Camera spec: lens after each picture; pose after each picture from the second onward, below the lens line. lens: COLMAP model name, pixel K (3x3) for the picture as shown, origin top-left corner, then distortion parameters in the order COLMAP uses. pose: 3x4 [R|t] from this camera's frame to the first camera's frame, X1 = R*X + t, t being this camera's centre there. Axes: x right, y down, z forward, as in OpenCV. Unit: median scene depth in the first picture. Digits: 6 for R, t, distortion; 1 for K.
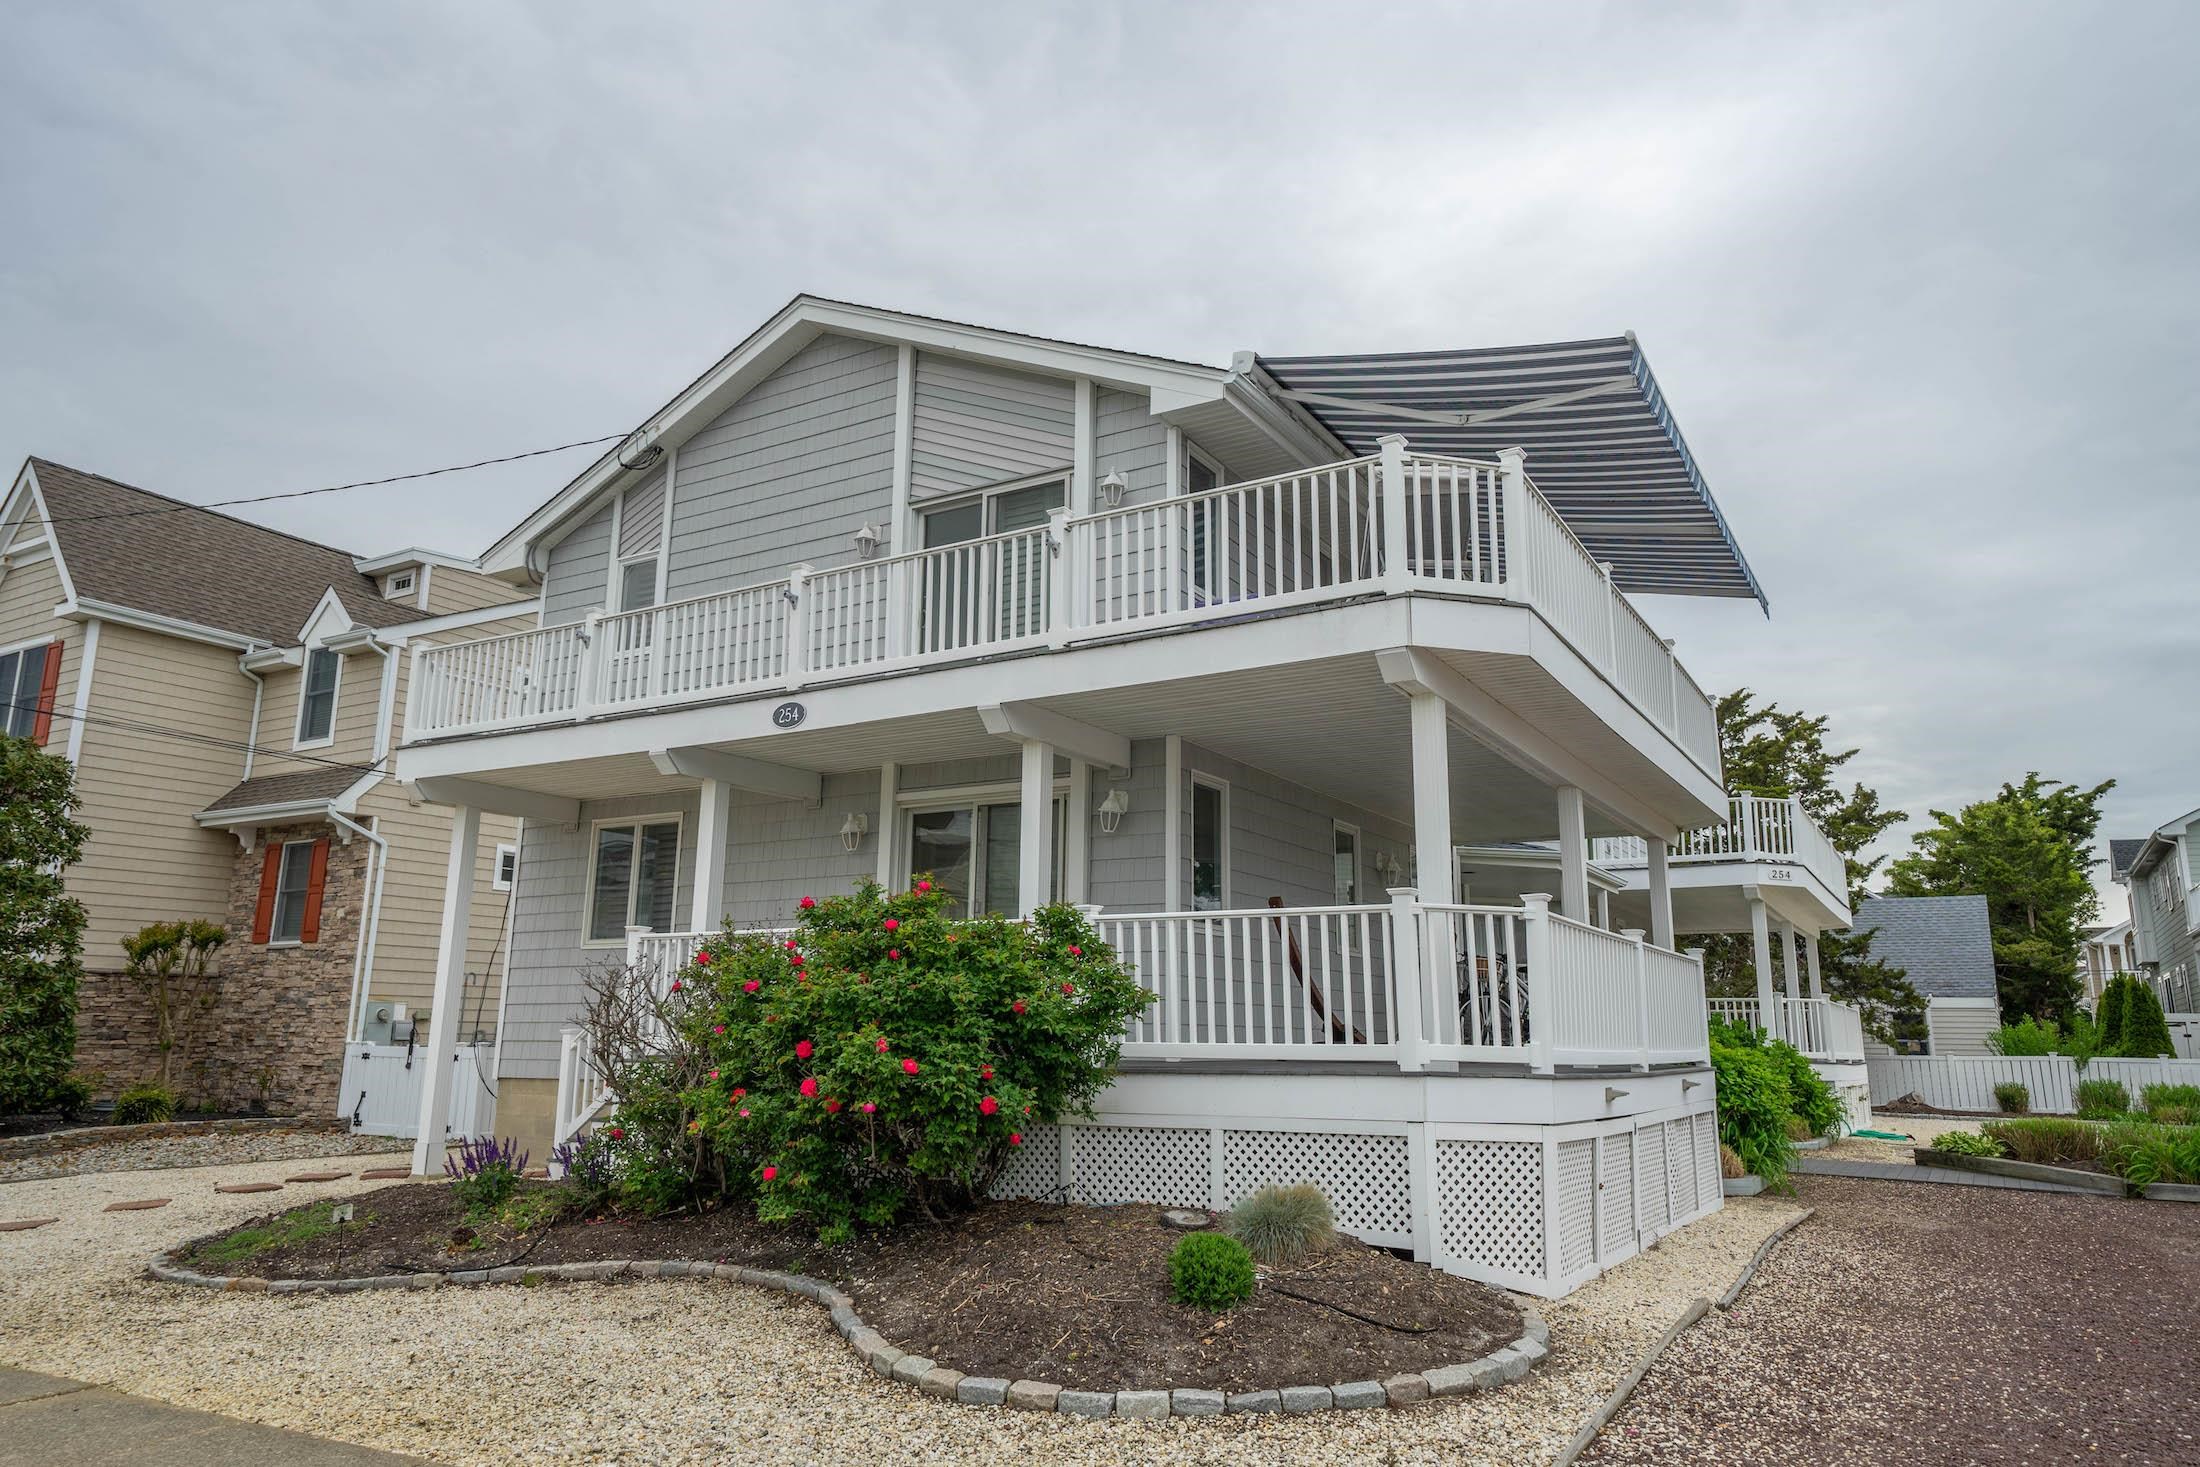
lens RADIAL K [[1502.2, 0, 1100.0], [0, 1502.2, 733.5], [0, 0, 1]] dist [0.000066, -0.001809]
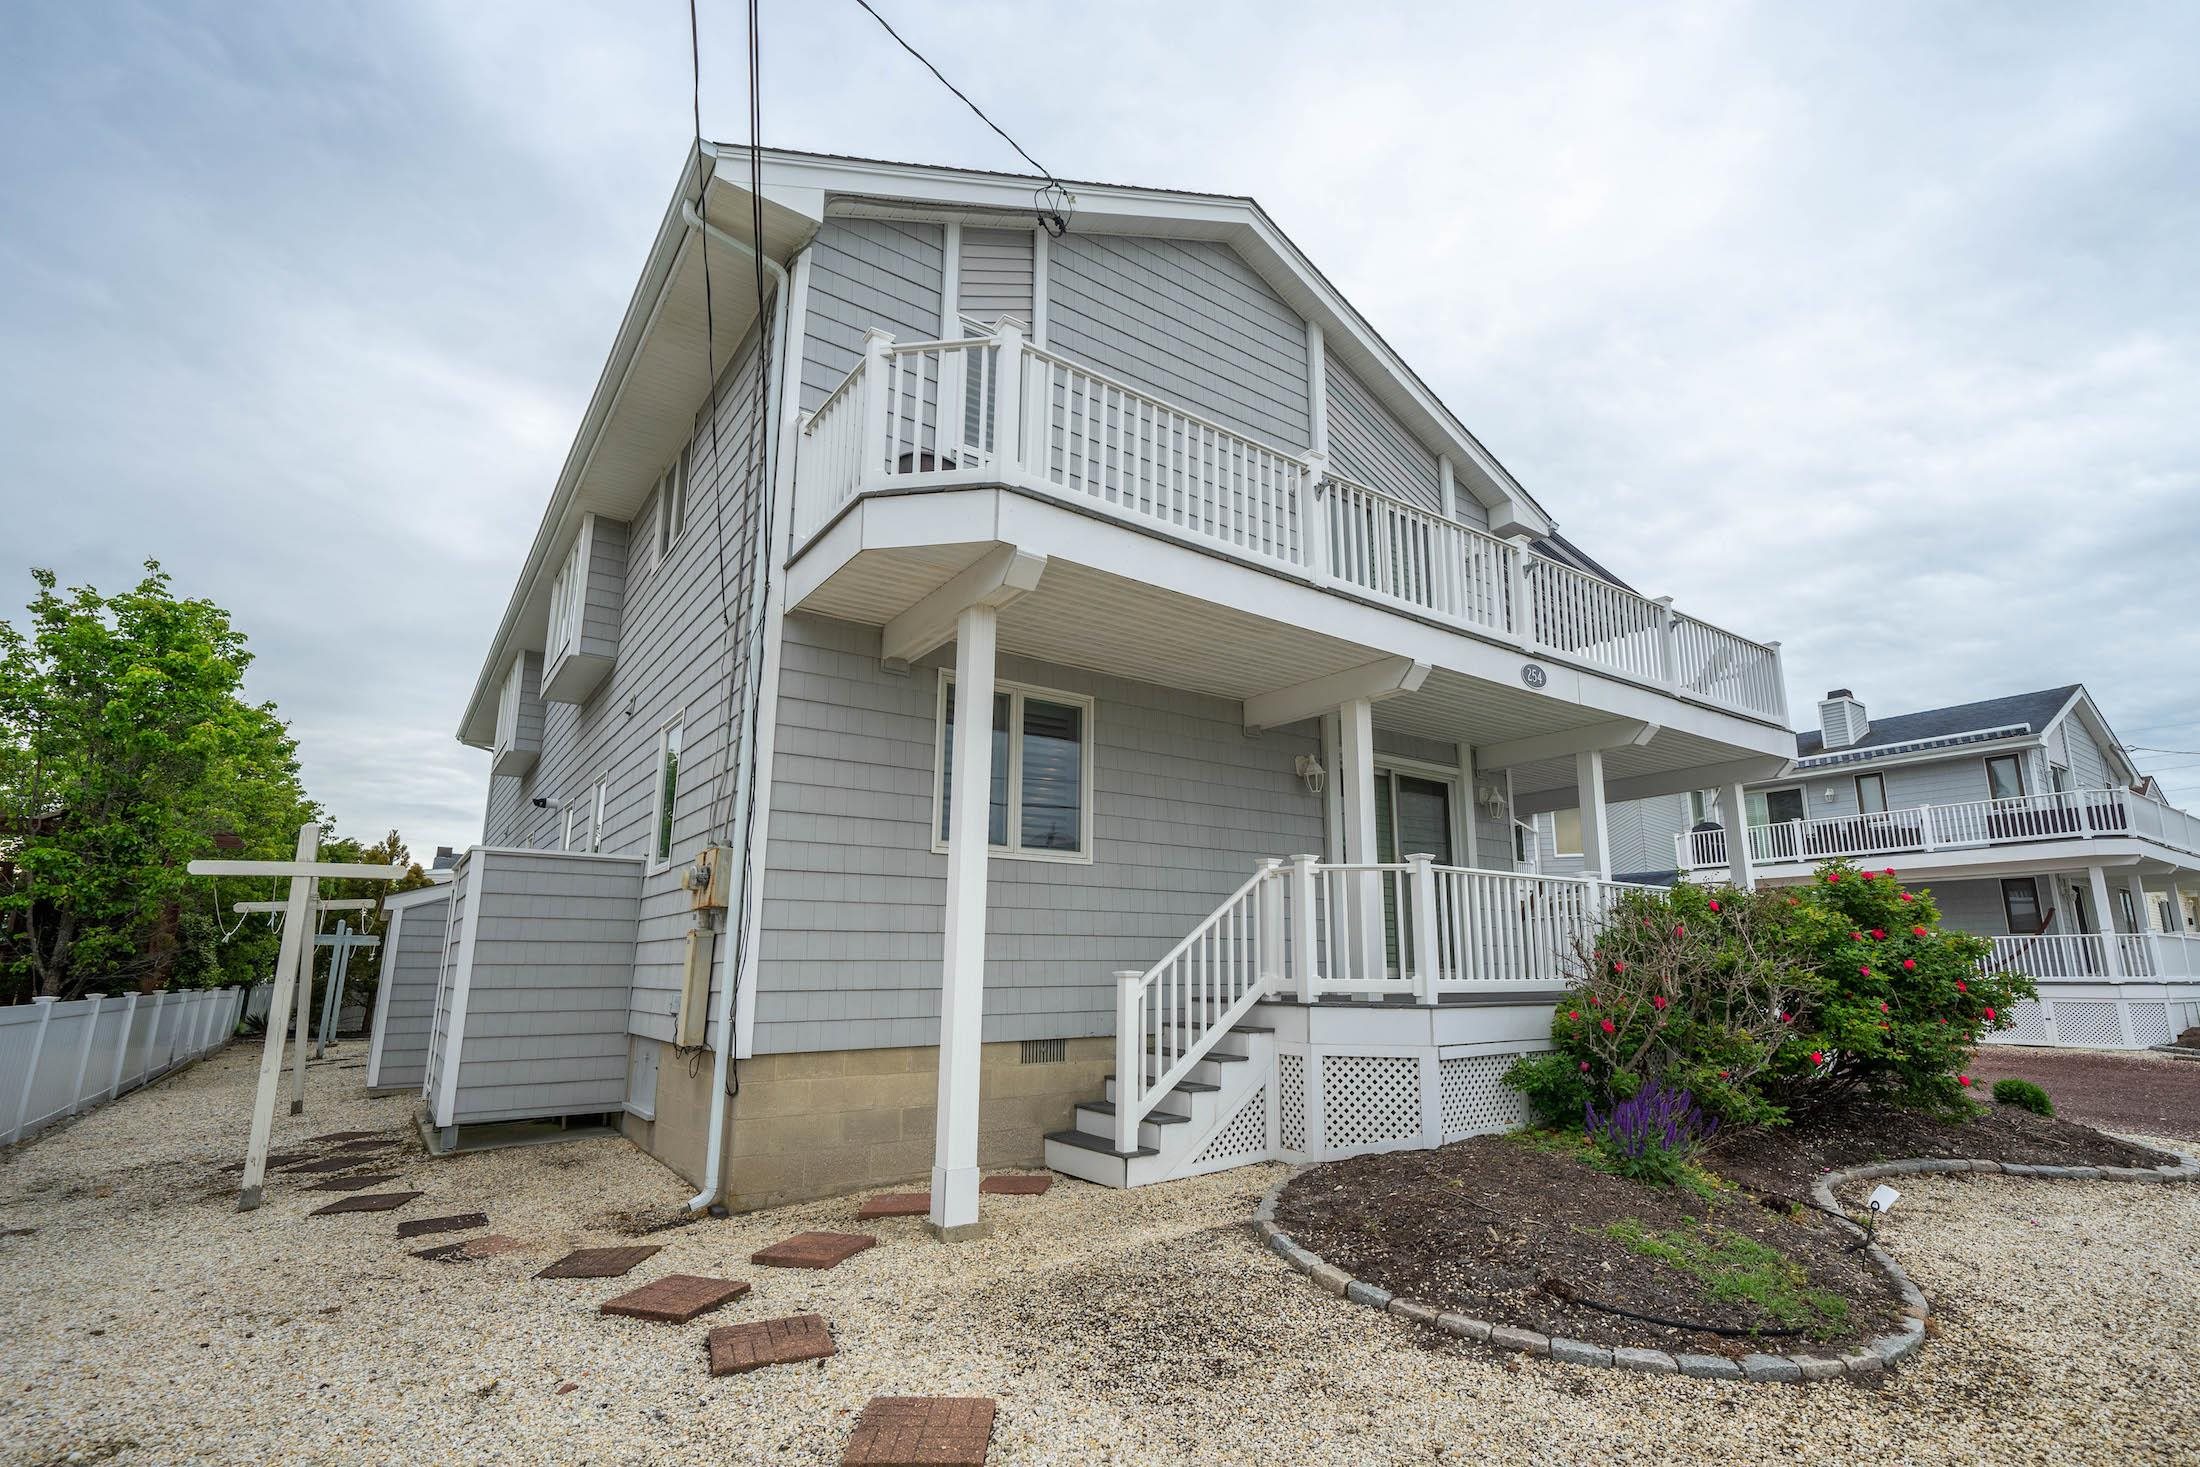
lens RADIAL K [[1060.7, 0, 1100.0], [0, 1060.7, 733.5], [0, 0, 1]] dist [0.000927, 0.000331]
pose [[0.396349, 0.201698, 0.895671, -0.876578], [-0.211768, 0.969347, -0.124578, 0.163270], [-0.893343, -0.140298, 0.426913, 0.843747]]
